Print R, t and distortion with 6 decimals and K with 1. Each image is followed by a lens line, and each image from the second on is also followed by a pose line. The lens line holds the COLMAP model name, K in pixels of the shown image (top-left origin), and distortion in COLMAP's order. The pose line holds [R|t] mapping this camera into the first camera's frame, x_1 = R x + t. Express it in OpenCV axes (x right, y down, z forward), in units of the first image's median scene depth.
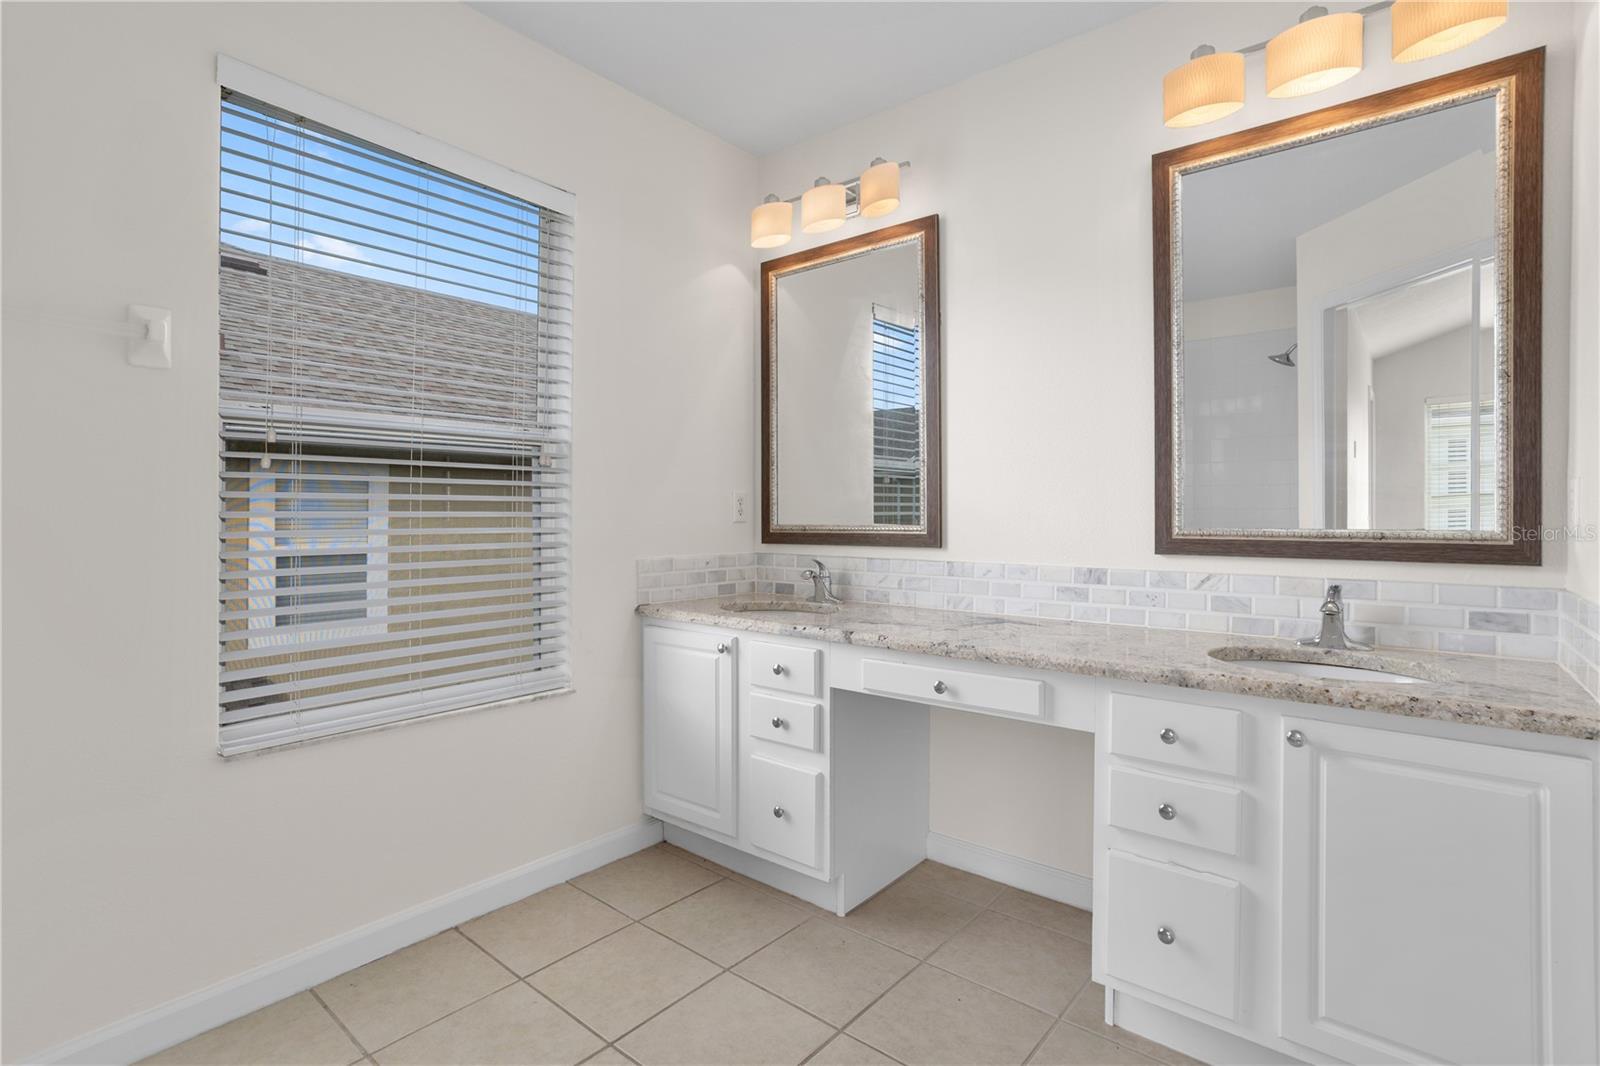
lens RADIAL K [[776.5, 0, 798.6], [0, 776.5, 527.6], [0, 0, 1]] dist [-0.060009, 0.035150]
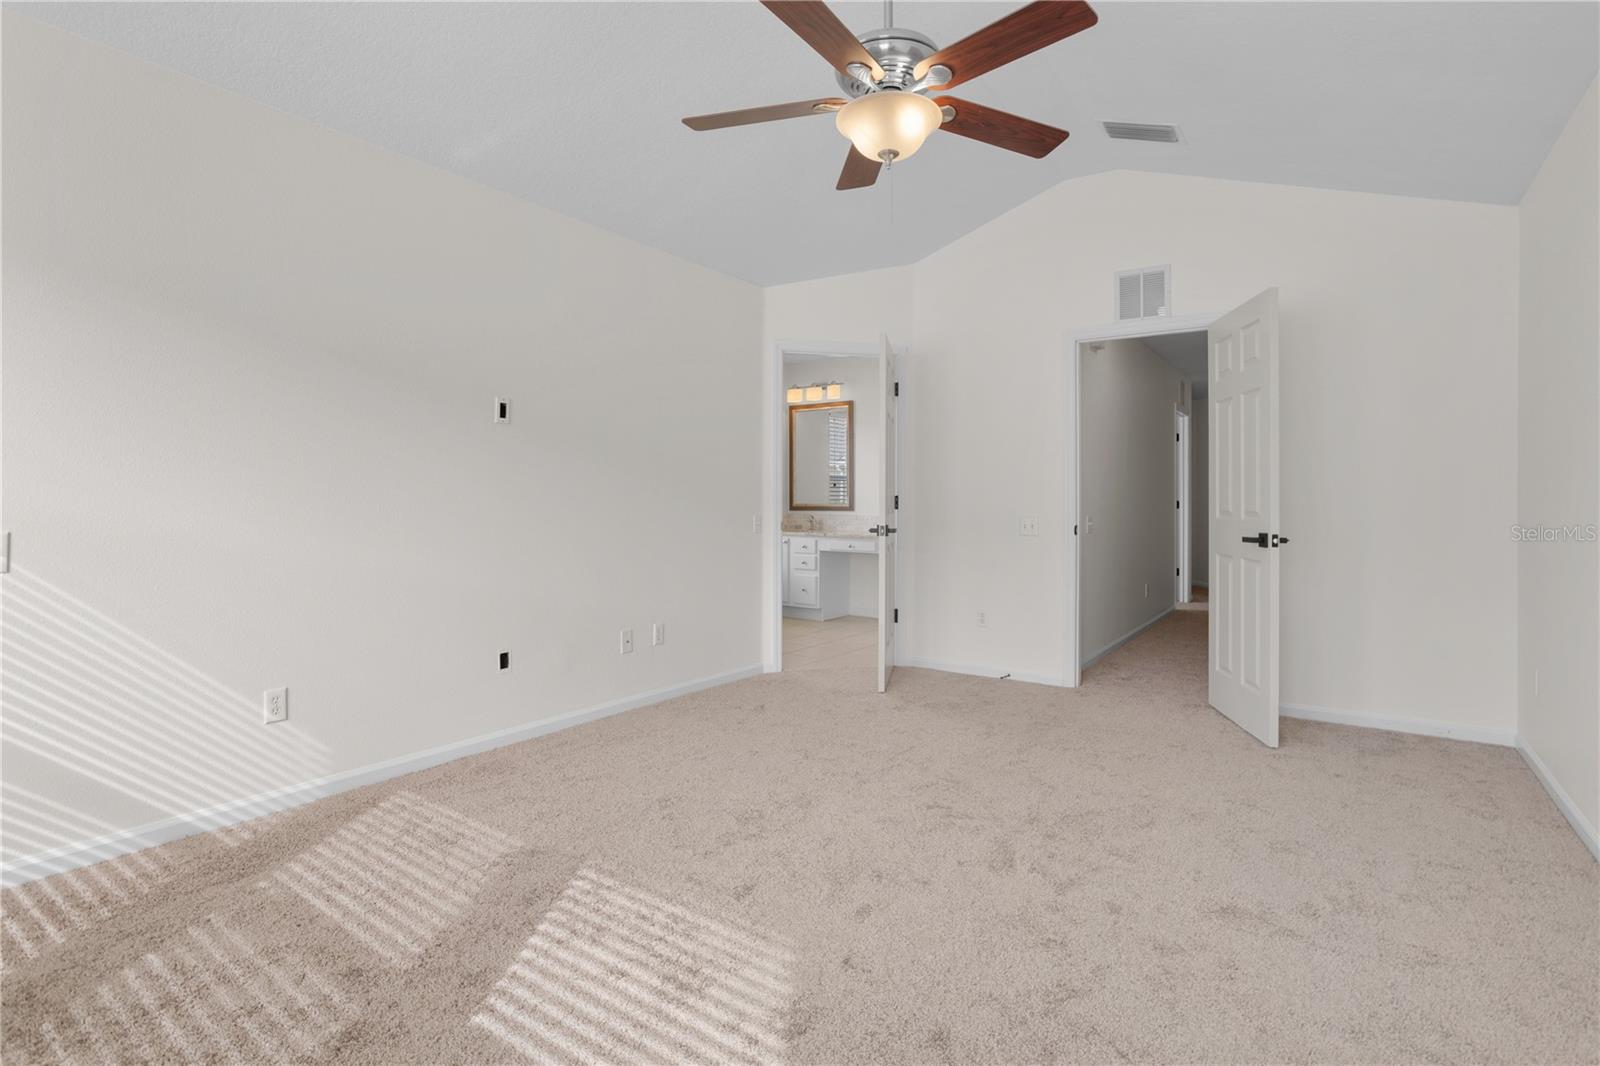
lens RADIAL K [[776.5, 0, 798.6], [0, 776.5, 527.6], [0, 0, 1]] dist [-0.060009, 0.035150]
pose [[0.997376, 0.000300, 0.072391, -0.250608], [-0.001808, 0.999783, 0.020769, 0.027948], [-0.072369, -0.020846, 0.997160, -2.013641]]
